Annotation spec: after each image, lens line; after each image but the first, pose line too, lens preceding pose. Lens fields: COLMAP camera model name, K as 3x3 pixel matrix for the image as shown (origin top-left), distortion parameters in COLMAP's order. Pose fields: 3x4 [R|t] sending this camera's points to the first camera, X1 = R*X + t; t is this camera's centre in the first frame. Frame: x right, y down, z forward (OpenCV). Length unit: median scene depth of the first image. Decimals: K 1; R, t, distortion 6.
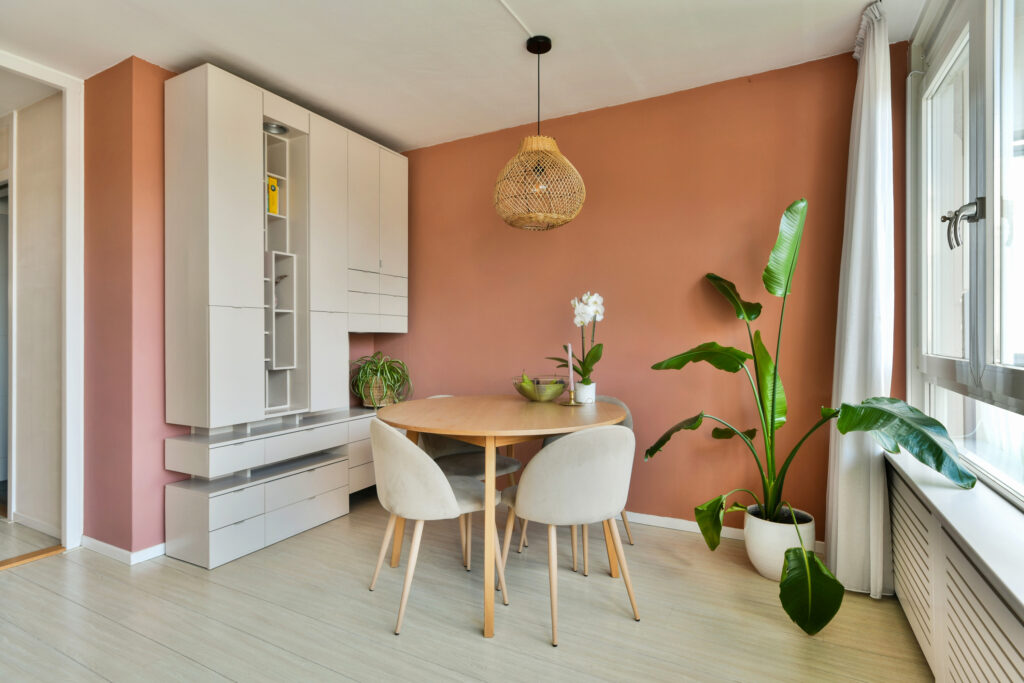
lens RADIAL K [[504.2, 0, 512.0], [0, 504.2, 341.5], [0, 0, 1]] dist [0.005443, 0.001032]
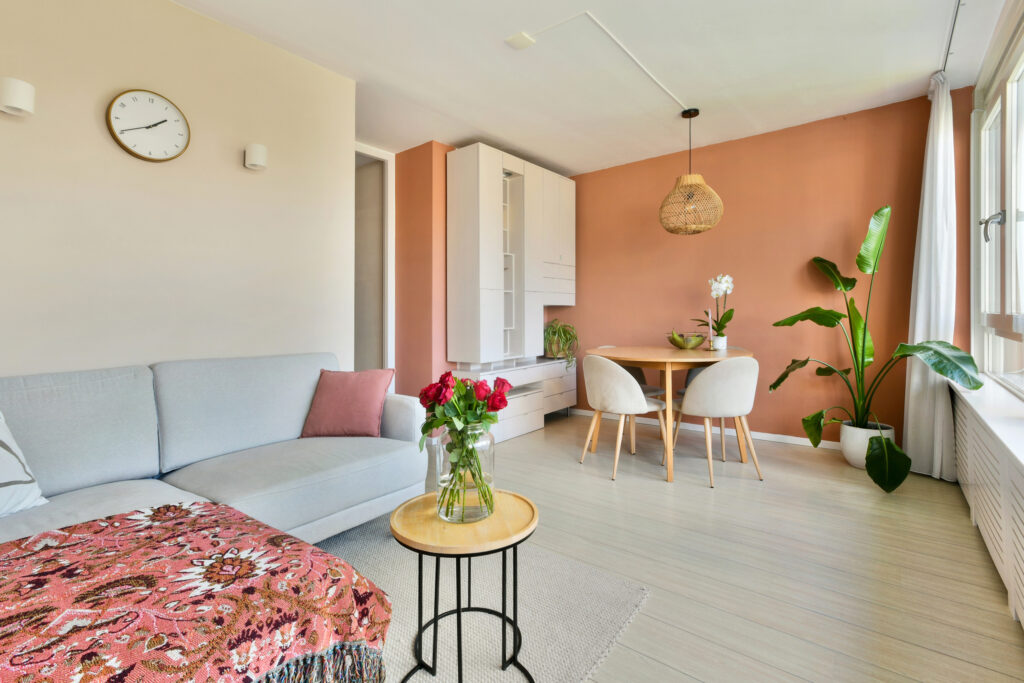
lens RADIAL K [[460.4, 0, 512.2], [0, 460.4, 327.0], [0, 0, 1]] dist [-0.003053, -0.001205]
pose [[0.980776, -0.004988, -0.195073, -0.196939], [0.008360, 0.999829, 0.016467, 0.029889], [0.194957, -0.017781, 0.980651, -0.451173]]
